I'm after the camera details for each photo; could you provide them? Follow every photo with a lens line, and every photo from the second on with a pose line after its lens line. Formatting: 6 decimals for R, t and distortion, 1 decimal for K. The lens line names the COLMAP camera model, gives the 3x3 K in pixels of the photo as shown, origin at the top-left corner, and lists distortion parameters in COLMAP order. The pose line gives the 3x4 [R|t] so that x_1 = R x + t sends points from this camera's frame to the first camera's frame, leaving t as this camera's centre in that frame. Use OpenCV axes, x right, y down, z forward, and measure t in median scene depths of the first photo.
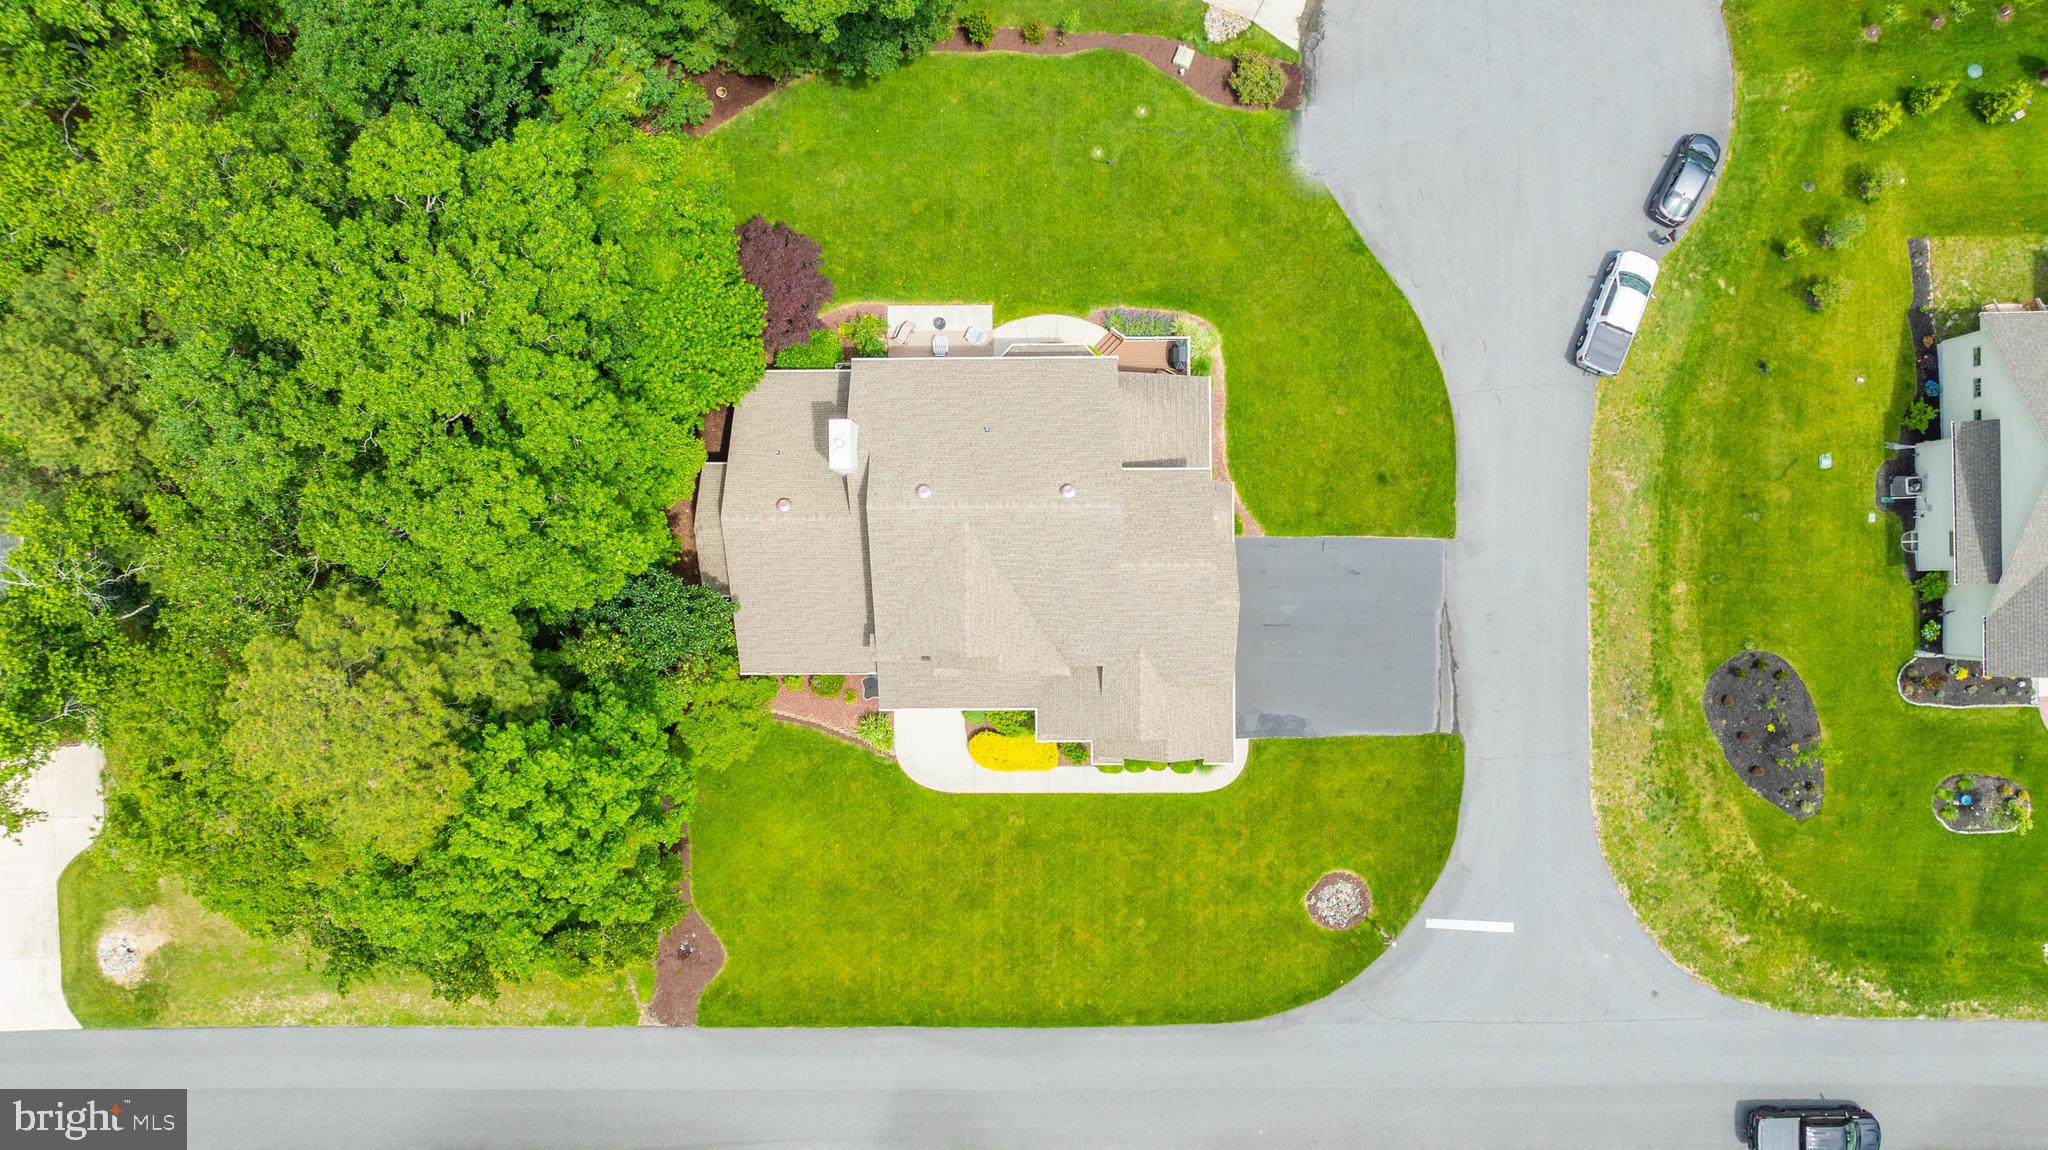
lens RADIAL K [[1455.4, 0, 1021.6], [0, 1455.4, 576.9], [0, 0, 1]] dist [-0.023102, 0.016761]
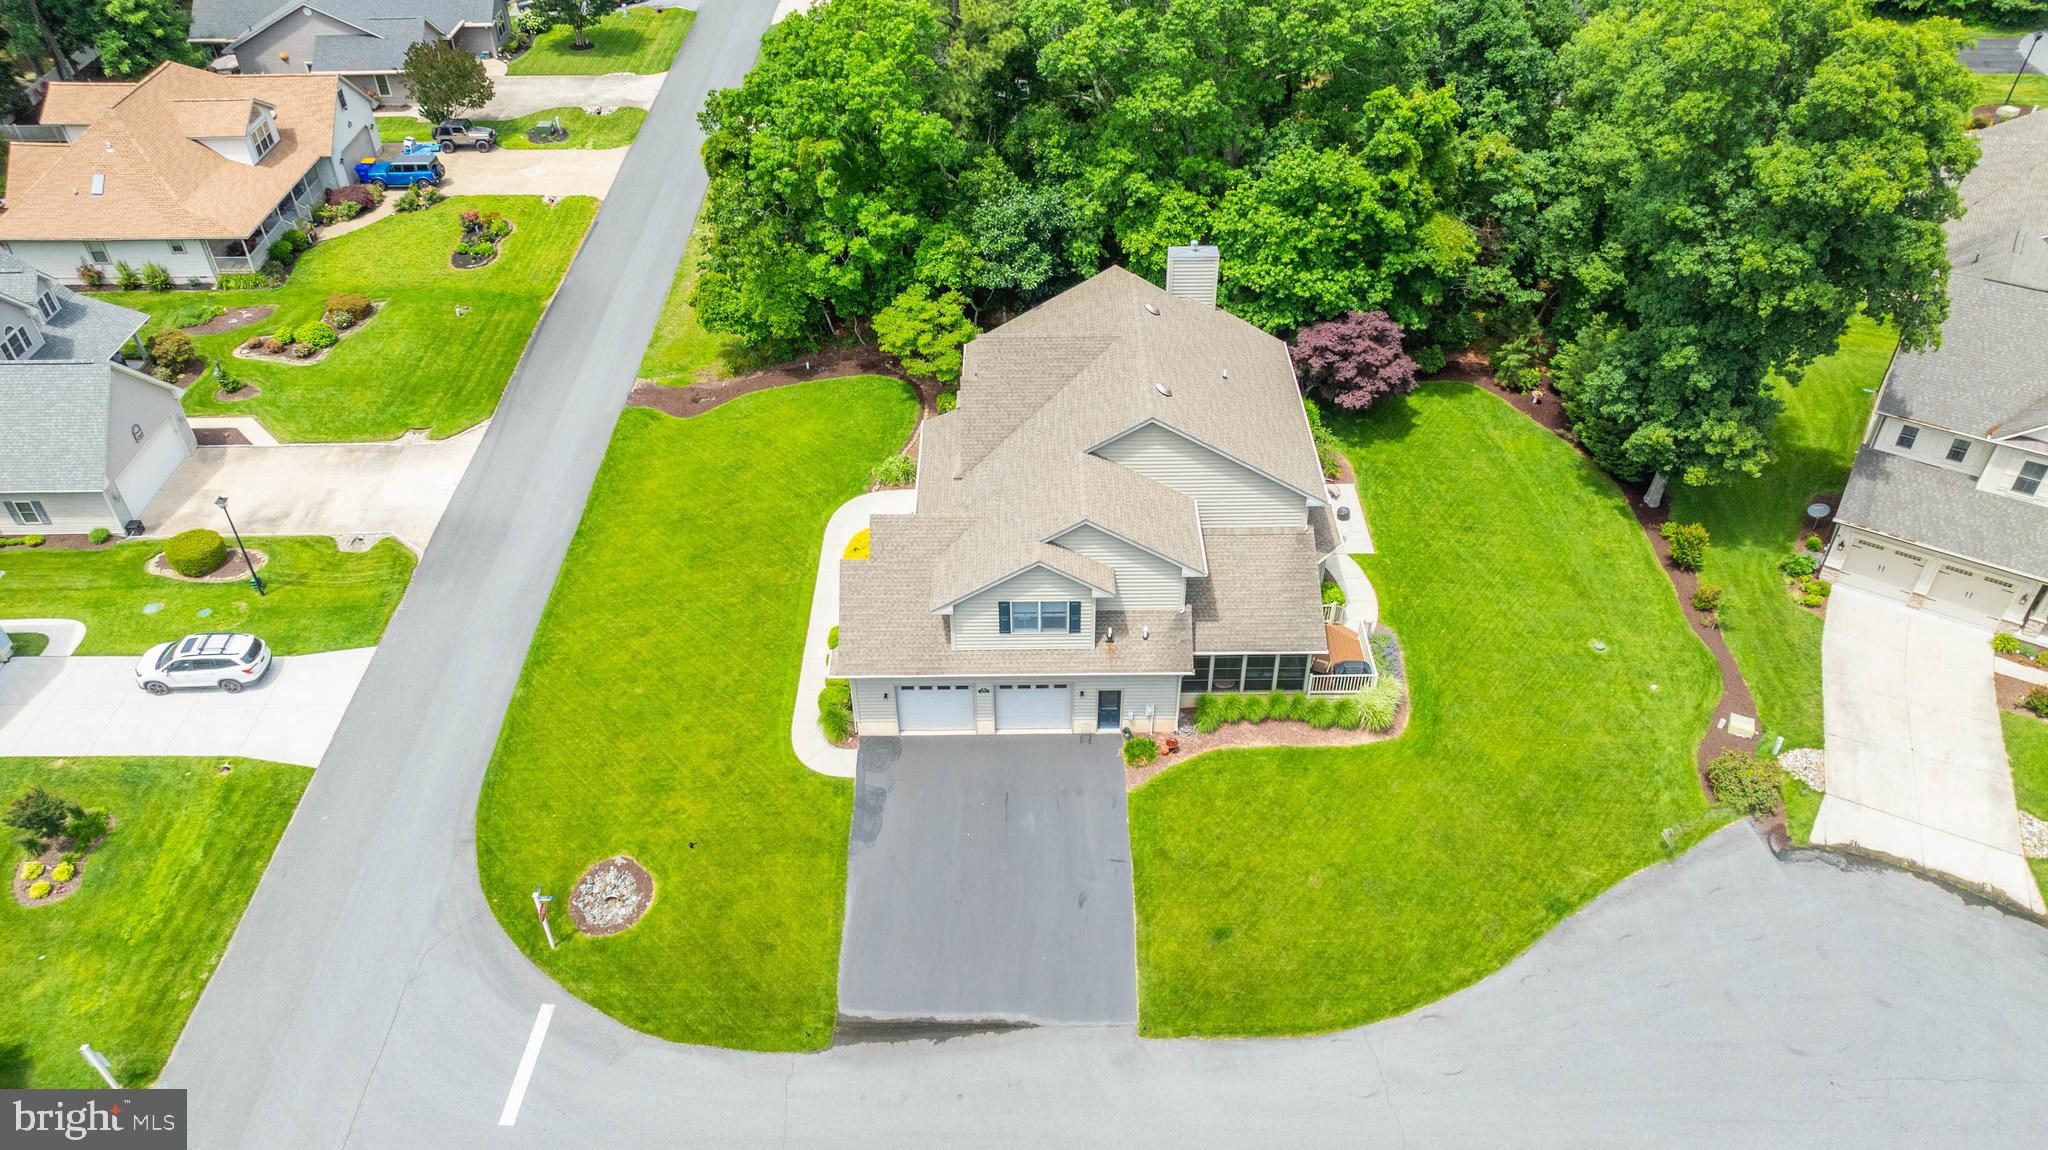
lens RADIAL K [[1455.4, 0, 1027.4], [0, 1455.4, 576.7], [0, 0, 1]] dist [-0.023102, 0.016761]
pose [[0.000638, 0.642413, -0.766358, 0.655132], [-0.999831, 0.014486, 0.011311, 0.012758], [0.018368, 0.766221, 0.642314, 0.436890]]
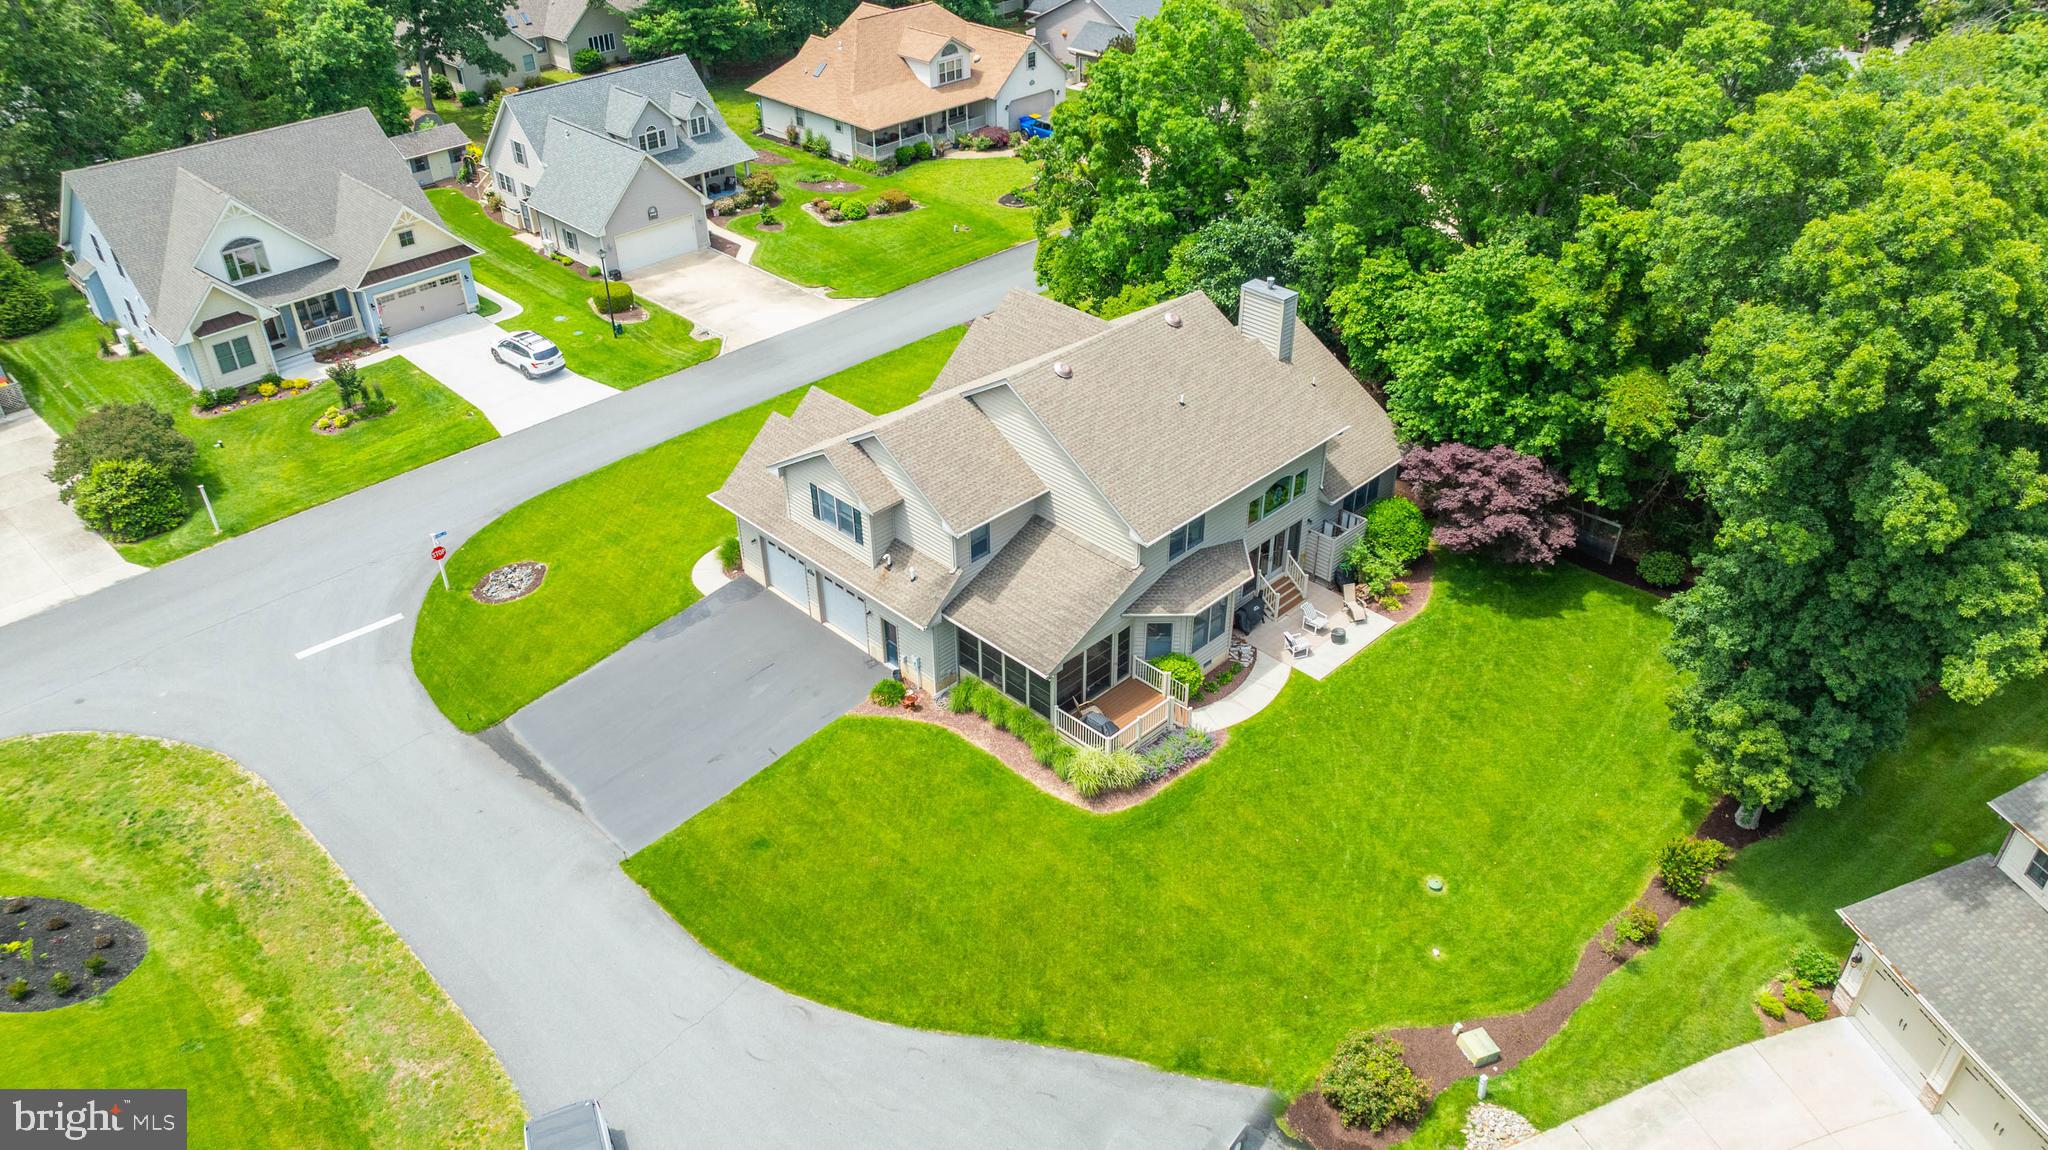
lens RADIAL K [[1455.4, 0, 1029.0], [0, 1455.4, 582.9], [0, 0, 1]] dist [-0.023102, 0.016761]
pose [[-0.709189, 0.411790, -0.572259, 0.492724], [-0.704619, -0.386678, 0.594973, -0.504900], [0.023724, 0.825173, 0.564382, 0.521695]]
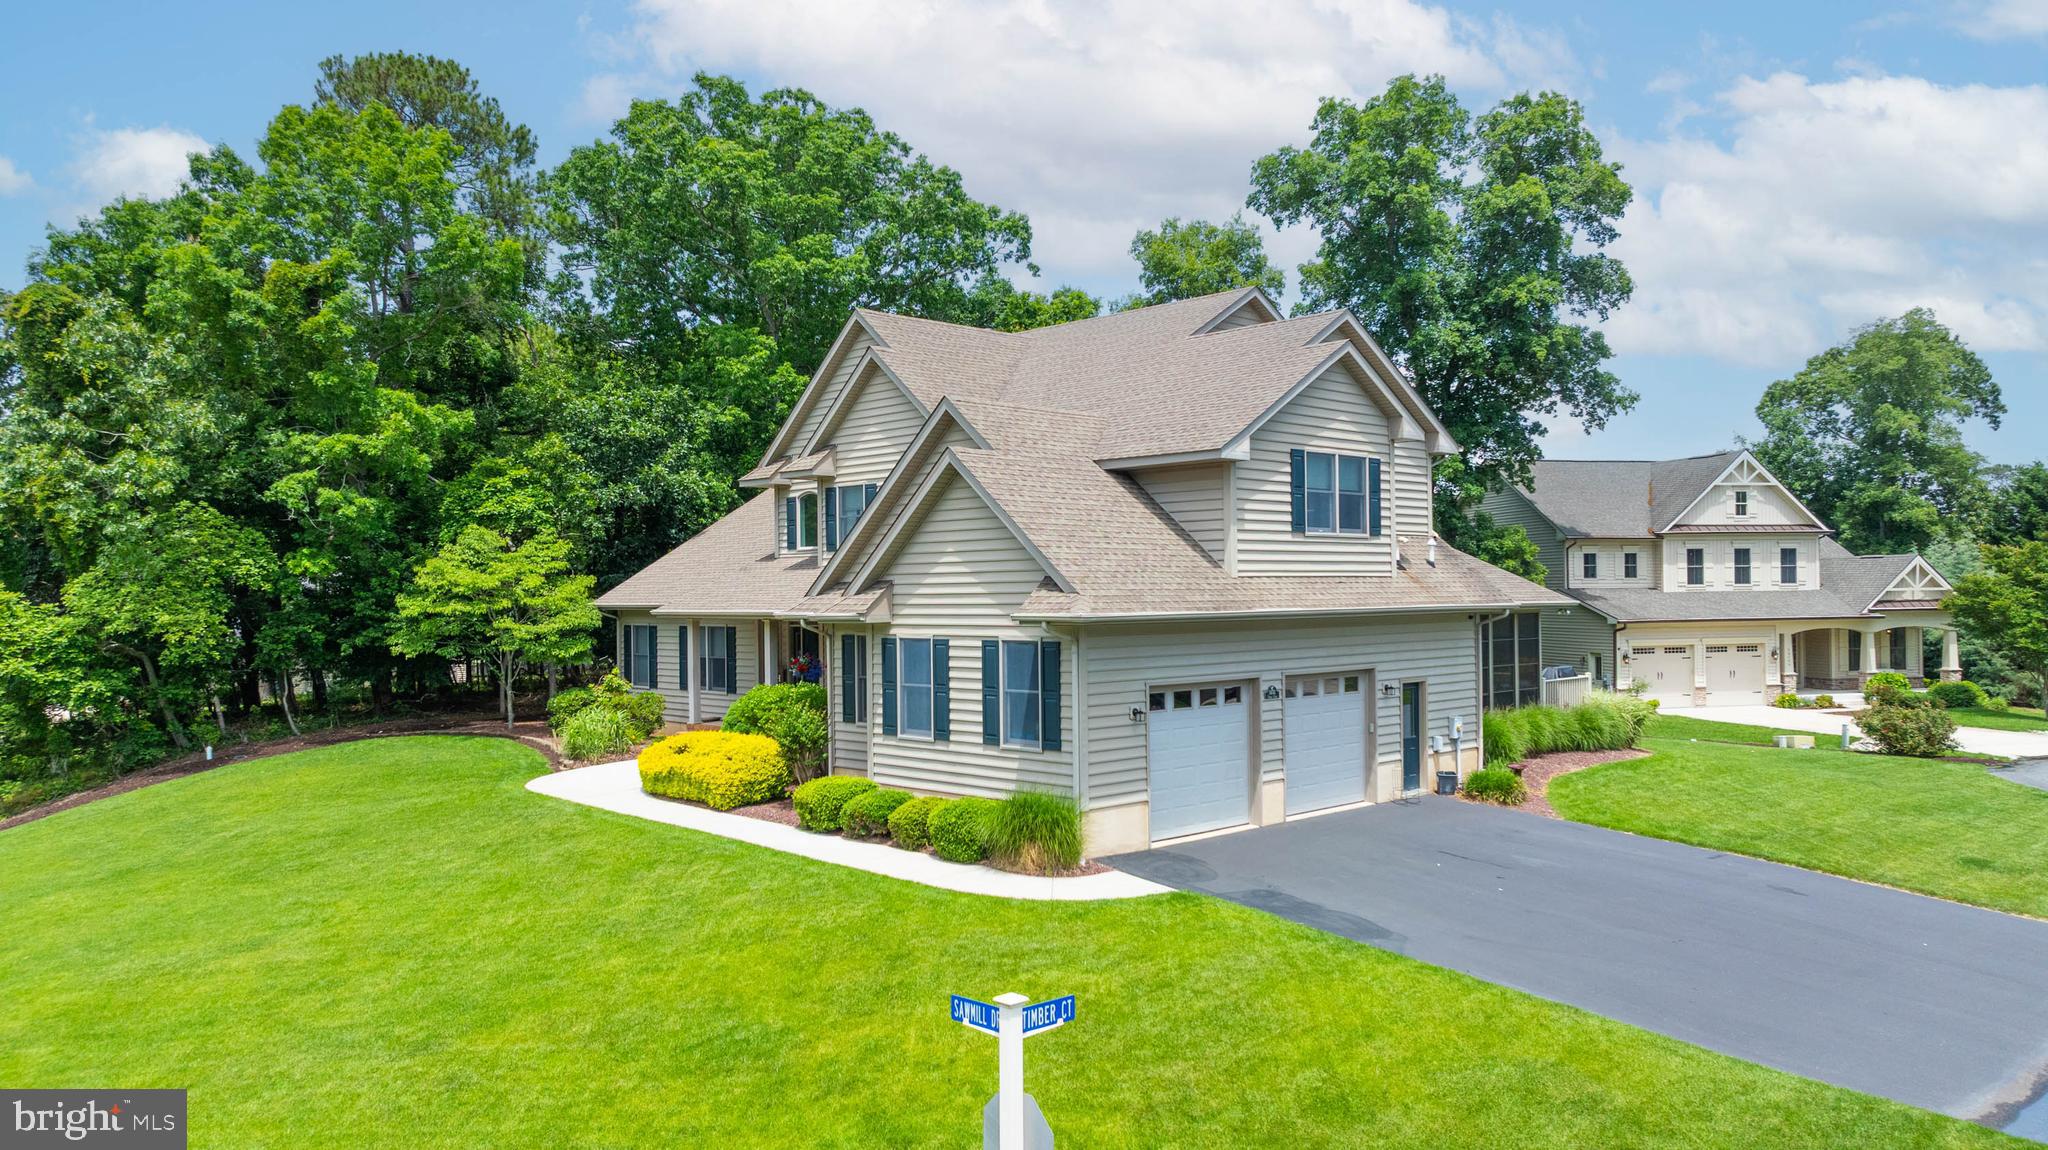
lens RADIAL K [[1455.4, 0, 1041.6], [0, 1455.4, 575.0], [0, 0, 1]] dist [-0.023102, 0.016761]
pose [[0.700667, -0.004879, -0.713472, 0.337128], [-0.713428, 0.008251, -0.700680, 0.327531], [0.009305, 0.999954, 0.002300, 0.924362]]
